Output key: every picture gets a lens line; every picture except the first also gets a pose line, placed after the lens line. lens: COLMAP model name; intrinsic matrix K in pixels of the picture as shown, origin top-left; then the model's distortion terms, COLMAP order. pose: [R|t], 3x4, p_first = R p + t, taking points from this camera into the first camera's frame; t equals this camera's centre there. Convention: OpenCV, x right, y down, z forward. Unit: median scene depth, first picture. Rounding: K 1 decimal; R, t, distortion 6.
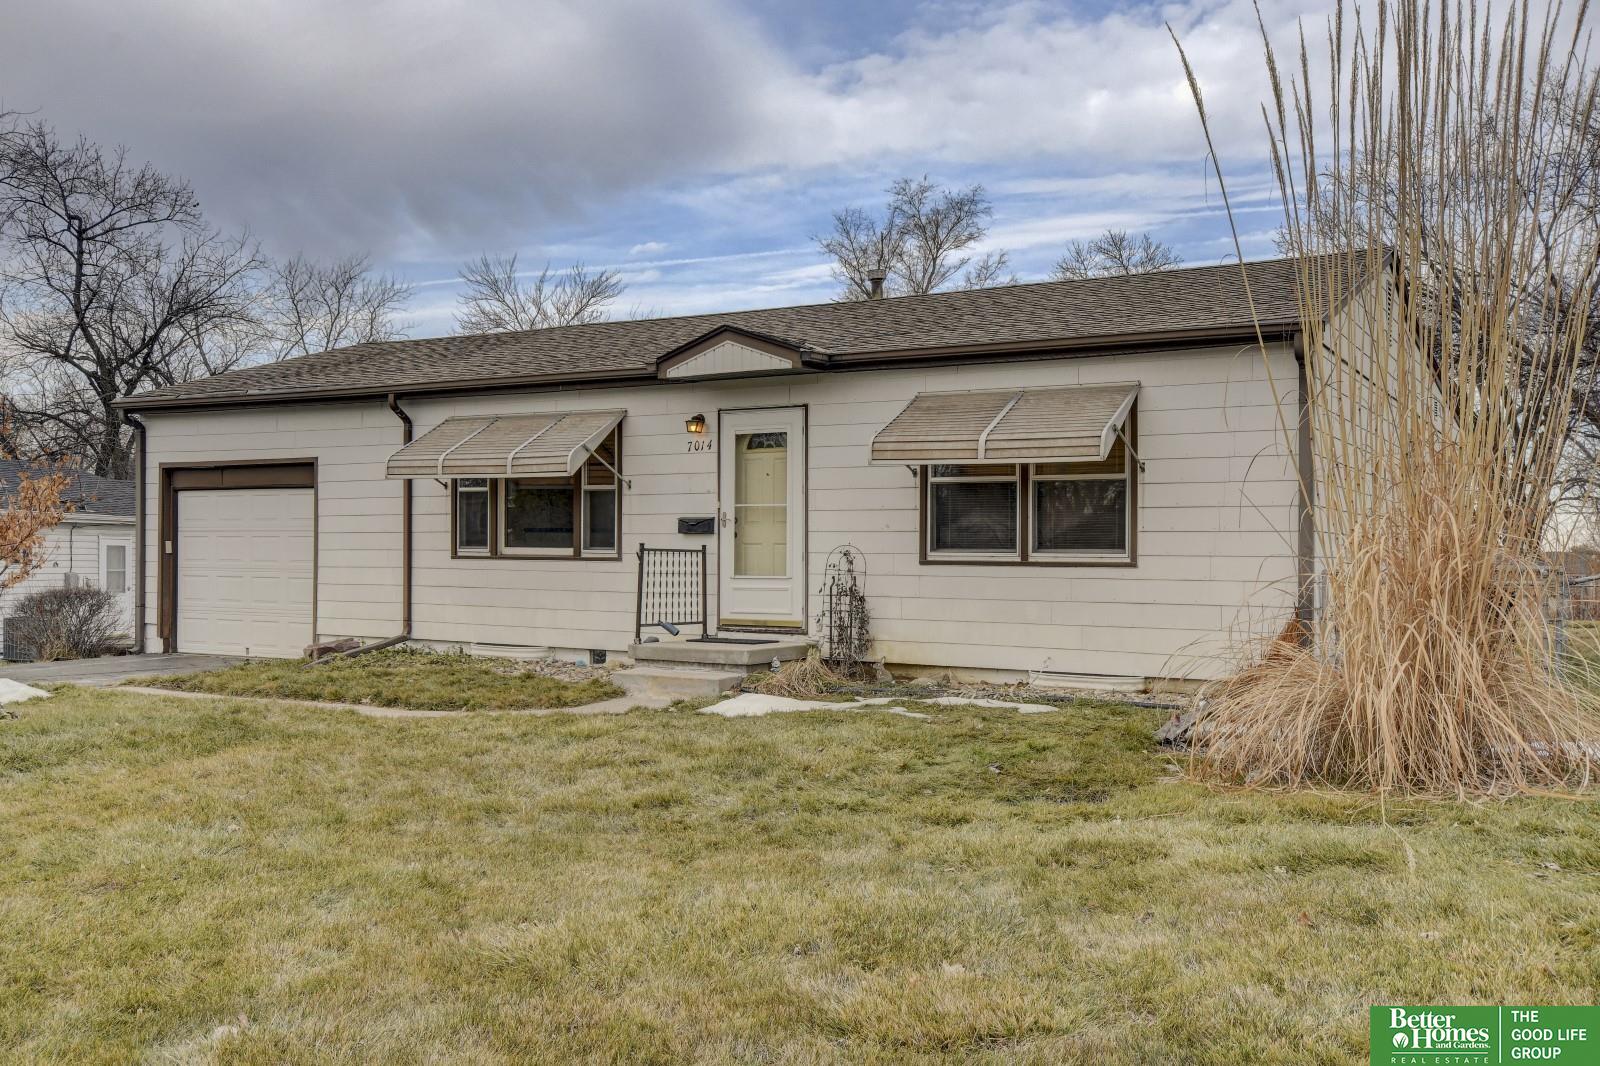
lens RADIAL K [[1475.8, 0, 788.7], [0, 1475.8, 584.8], [0, 0, 1]] dist [0.031050, 0.000000]
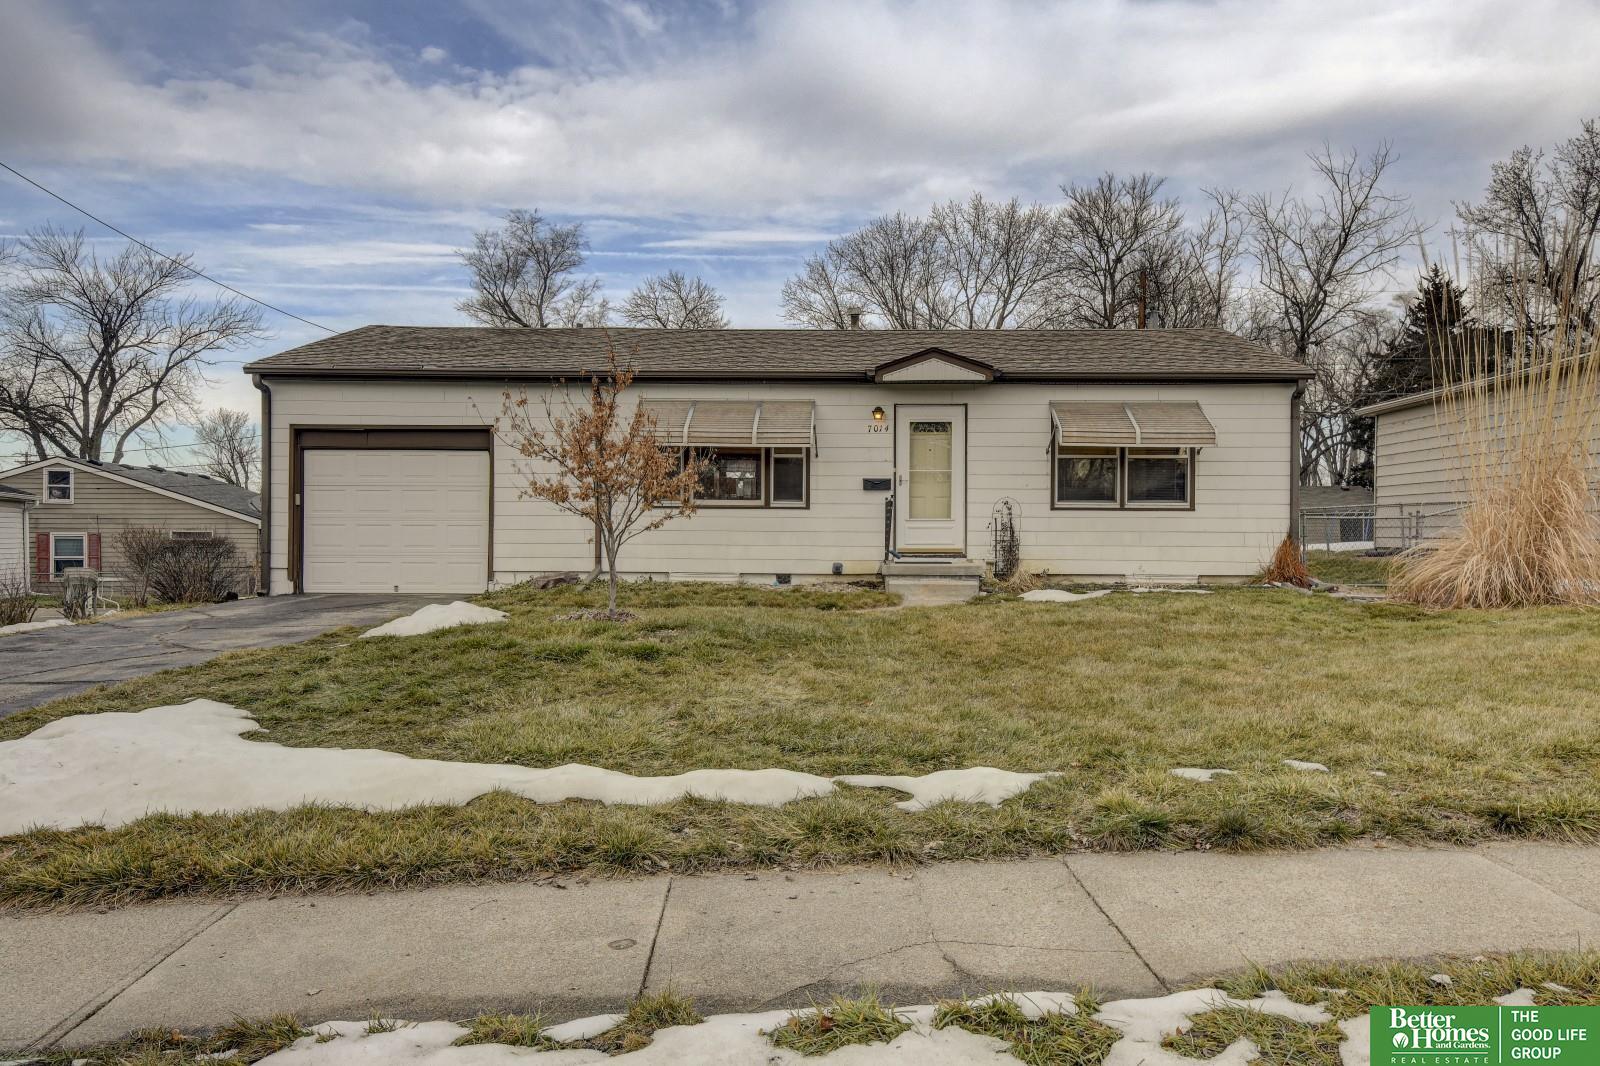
lens RADIAL K [[1142.6, 0, 798.8], [0, 1142.6, 531.4], [0, 0, 1]] dist [0.012167, -0.015708]
pose [[0.861189, -0.012096, 0.508142, -0.633348], [0.013362, 0.999910, 0.001157, 0.003240], [-0.508110, 0.005794, 0.861273, 0.076645]]
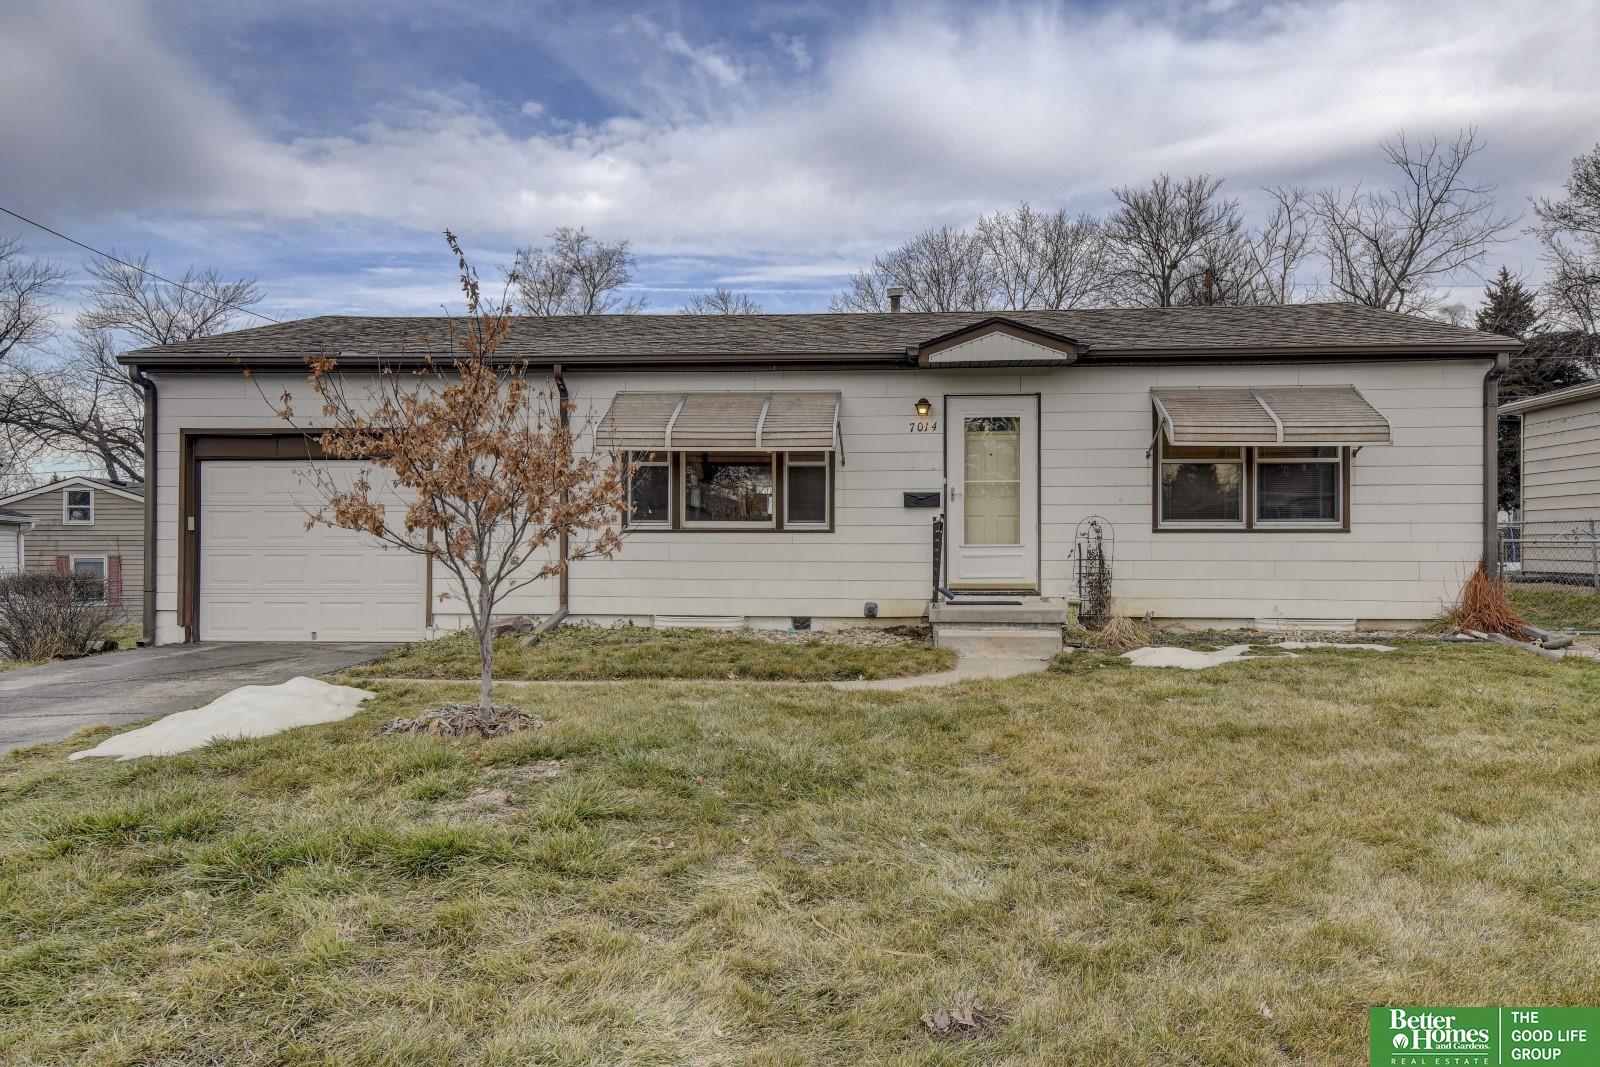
lens RADIAL K [[1053.8, 0, 816.7], [0, 1053.8, 547.5], [0, 0, 1]] dist [0.014823, 0.008837]
pose [[0.885976, -0.017122, 0.463415, -0.453466], [0.017855, 0.999837, 0.002806, -0.007374], [-0.463387, 0.005789, 0.886137, 0.313546]]
